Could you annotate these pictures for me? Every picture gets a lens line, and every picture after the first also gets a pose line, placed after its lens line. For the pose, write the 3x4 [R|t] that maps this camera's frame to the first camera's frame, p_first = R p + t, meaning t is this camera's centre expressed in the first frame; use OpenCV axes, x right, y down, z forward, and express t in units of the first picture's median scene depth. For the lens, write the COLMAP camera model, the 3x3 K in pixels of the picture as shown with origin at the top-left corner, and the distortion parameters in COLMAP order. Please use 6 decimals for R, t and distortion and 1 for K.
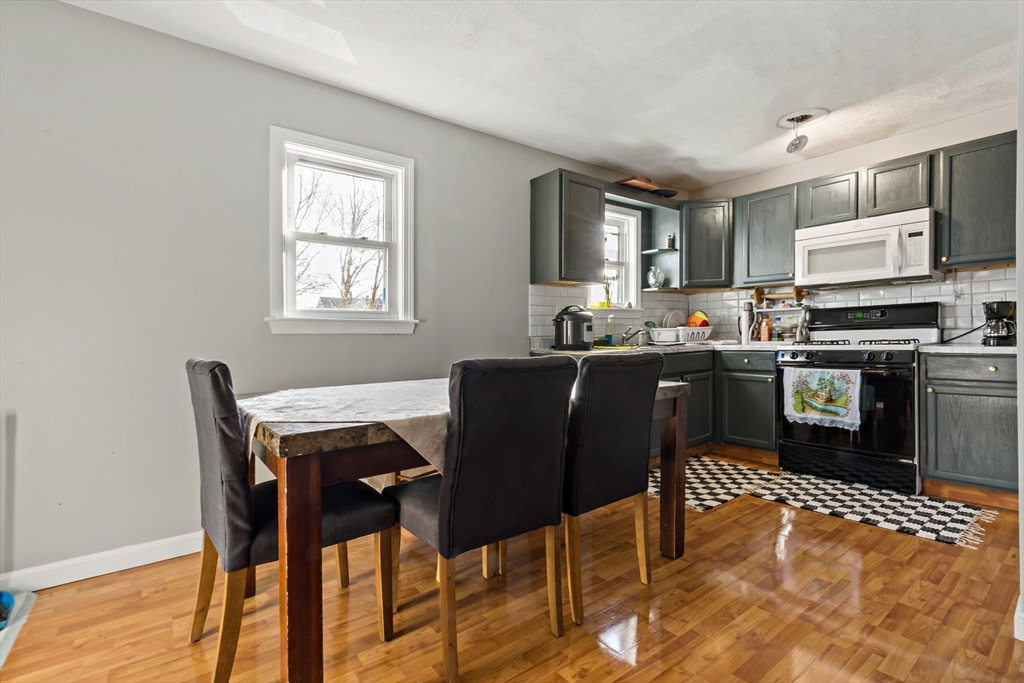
lens RADIAL K [[473.8, 0, 509.9], [0, 473.8, 353.8], [0, 0, 1]] dist [0.031495, -0.011479]
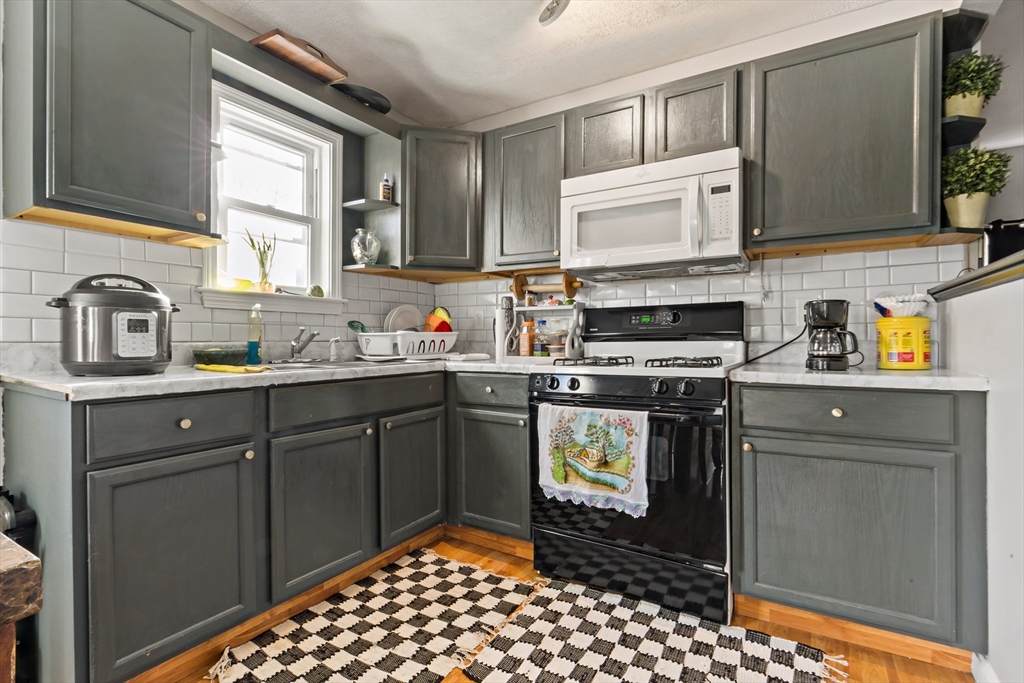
lens RADIAL K [[473.8, 0, 509.9], [0, 473.8, 353.8], [0, 0, 1]] dist [0.031495, -0.011479]
pose [[0.937961, 0.008921, 0.346625, 0.328711], [-0.003690, 0.999869, -0.015748, -0.021895], [-0.346720, 0.013492, 0.937871, 0.455643]]
